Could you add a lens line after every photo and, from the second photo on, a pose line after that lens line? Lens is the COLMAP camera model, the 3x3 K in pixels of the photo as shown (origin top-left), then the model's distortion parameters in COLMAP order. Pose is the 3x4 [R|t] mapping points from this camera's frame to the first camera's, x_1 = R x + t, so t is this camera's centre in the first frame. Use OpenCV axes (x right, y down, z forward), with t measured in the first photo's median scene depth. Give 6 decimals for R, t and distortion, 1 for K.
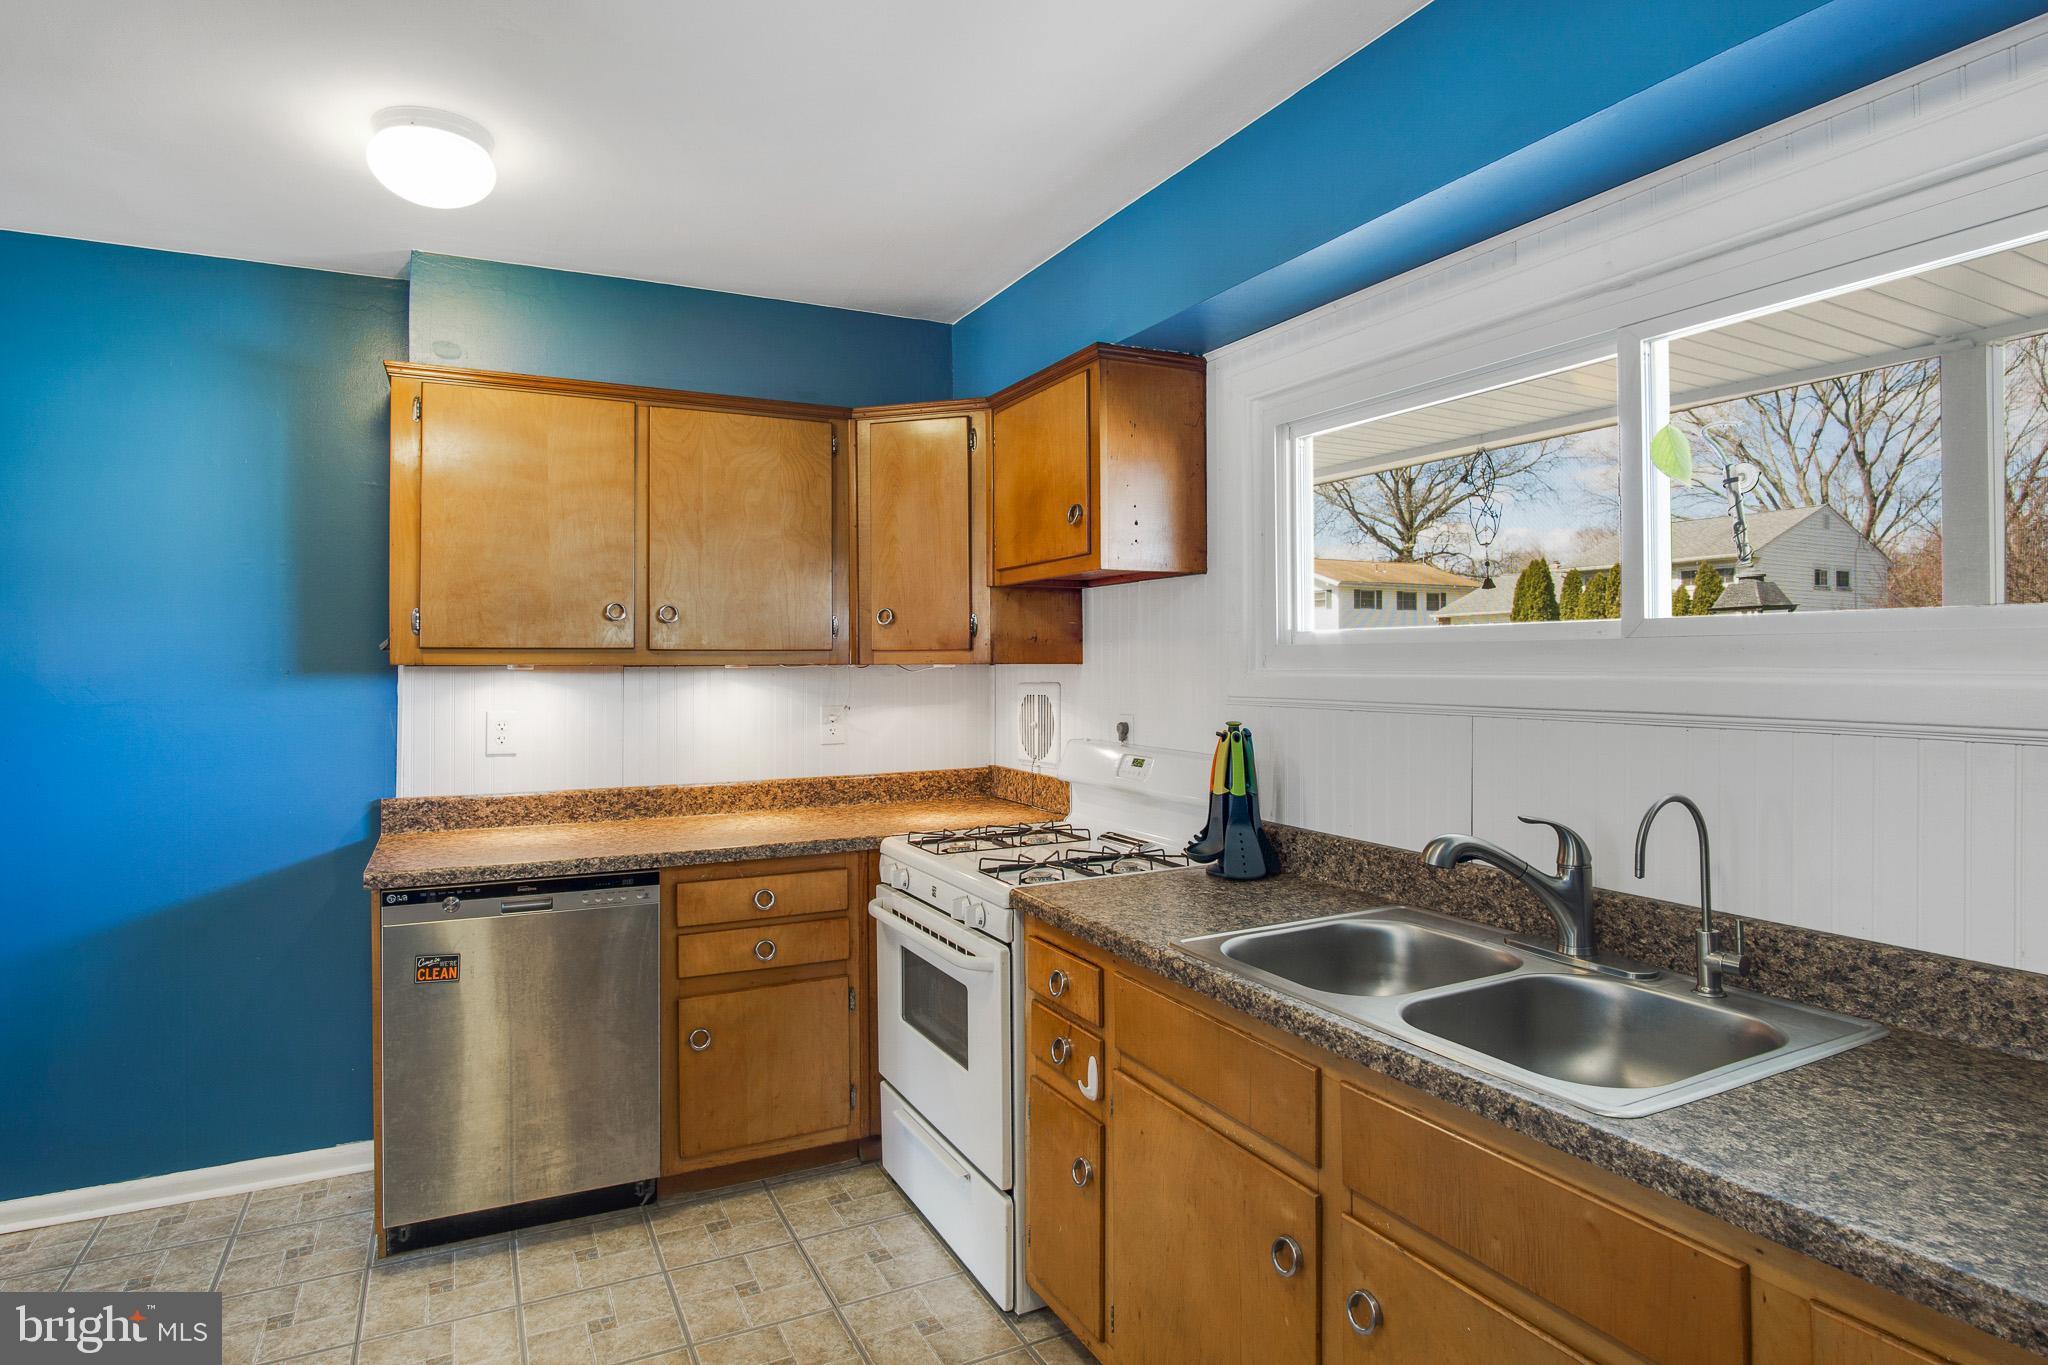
lens RADIAL K [[1088.6, 0, 1023.6], [0, 1088.6, 661.6], [0, 0, 1]] dist [-0.021200, 0.000372]
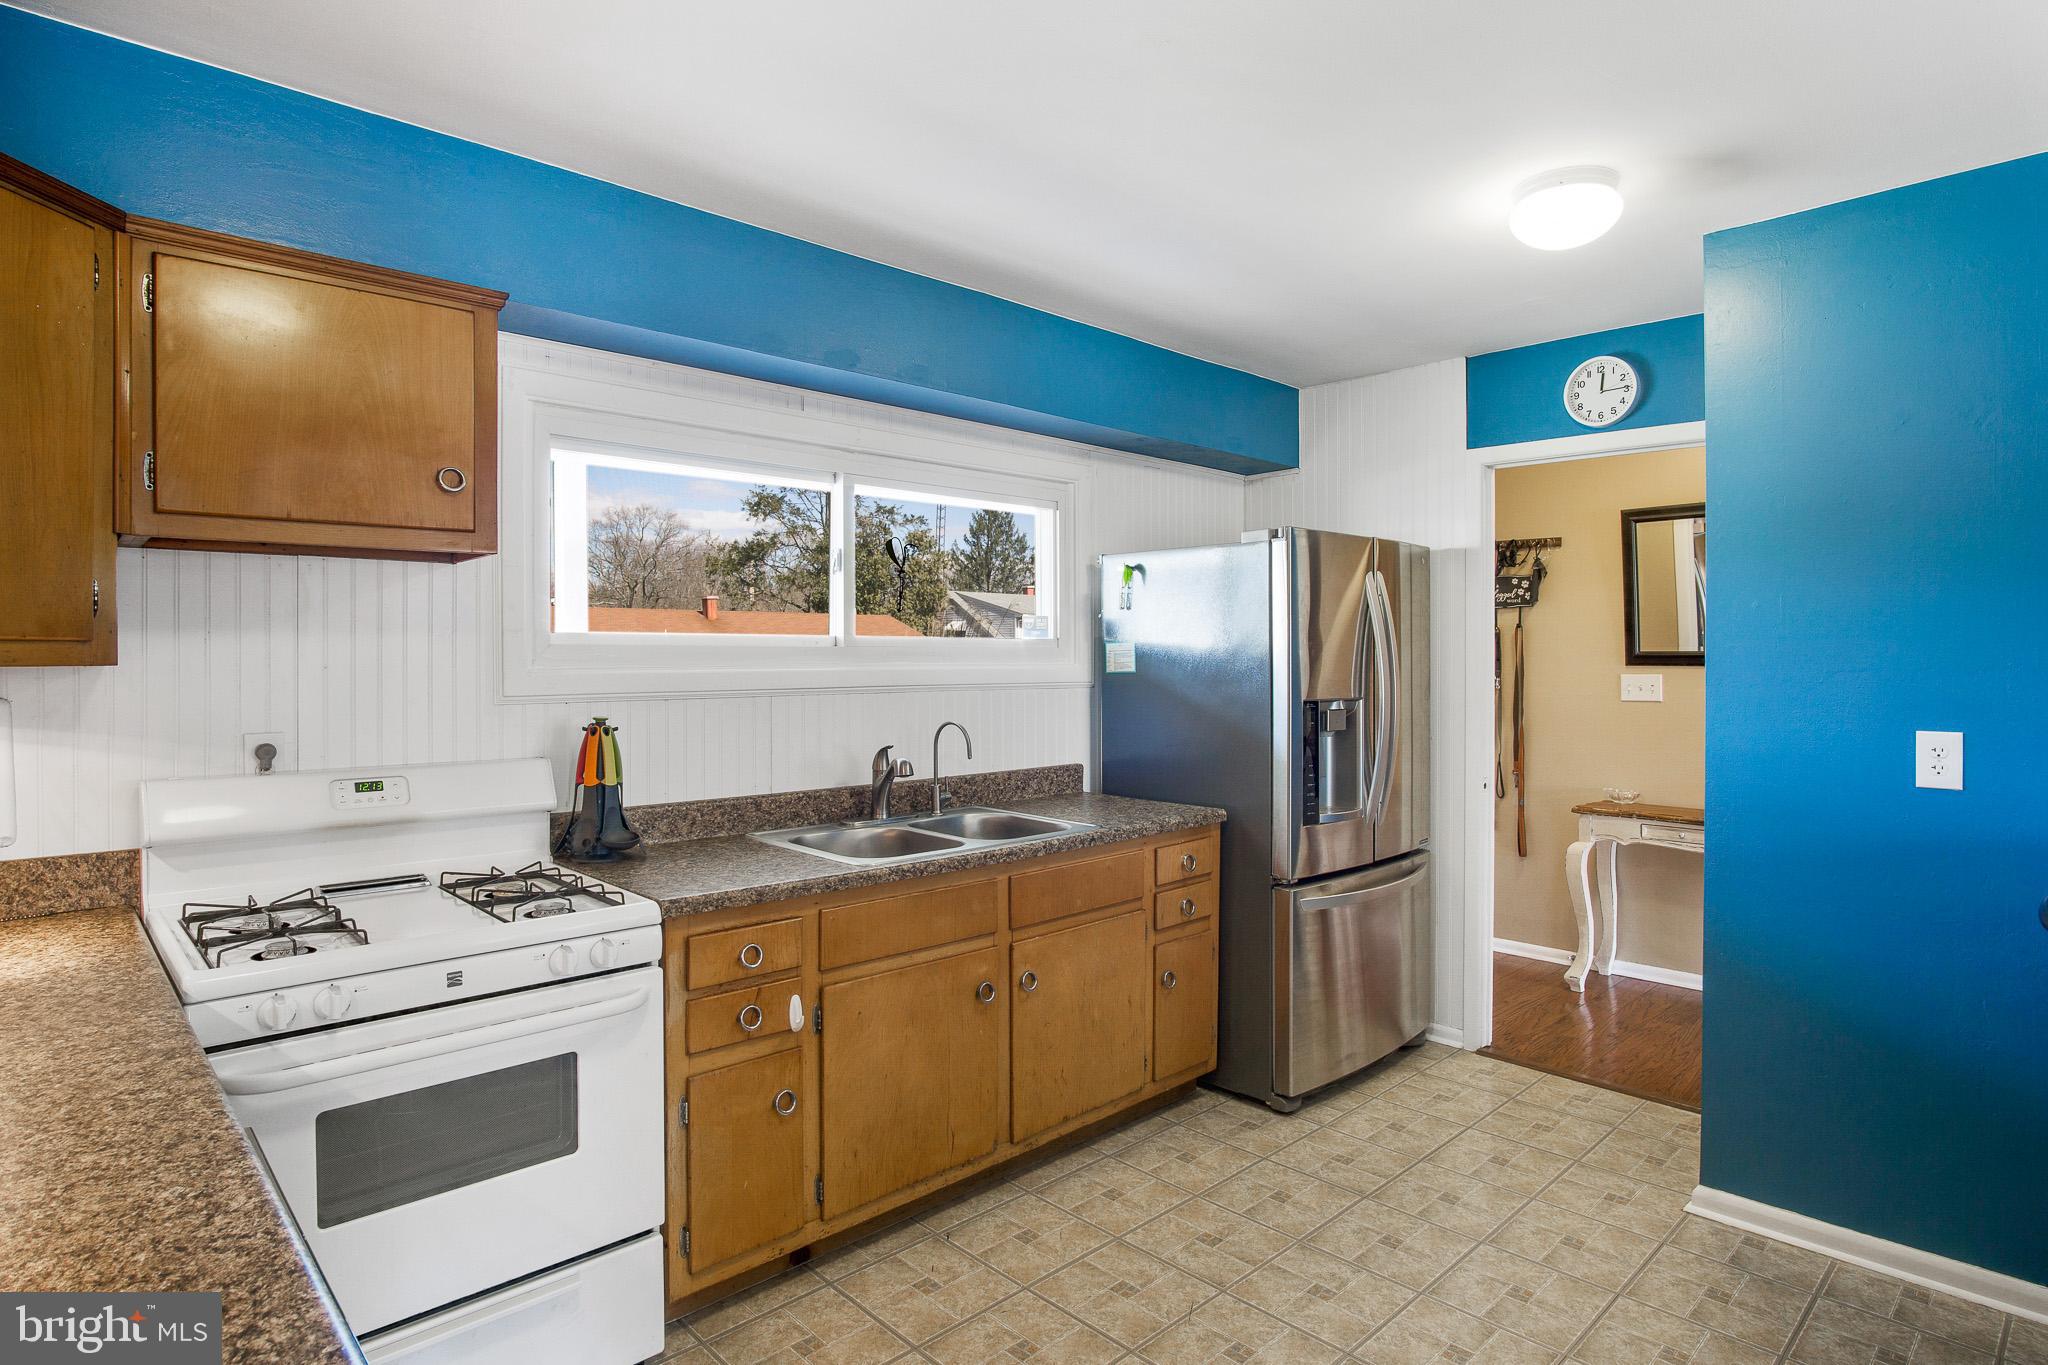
lens RADIAL K [[1088.6, 0, 1023.6], [0, 1088.6, 661.6], [0, 0, 1]] dist [-0.021200, 0.000372]
pose [[-0.272727, 0.004456, 0.962081, -0.937861], [0.008477, 0.999962, -0.002229, 0.007396], [-0.962054, 0.007548, -0.272755, 0.895012]]
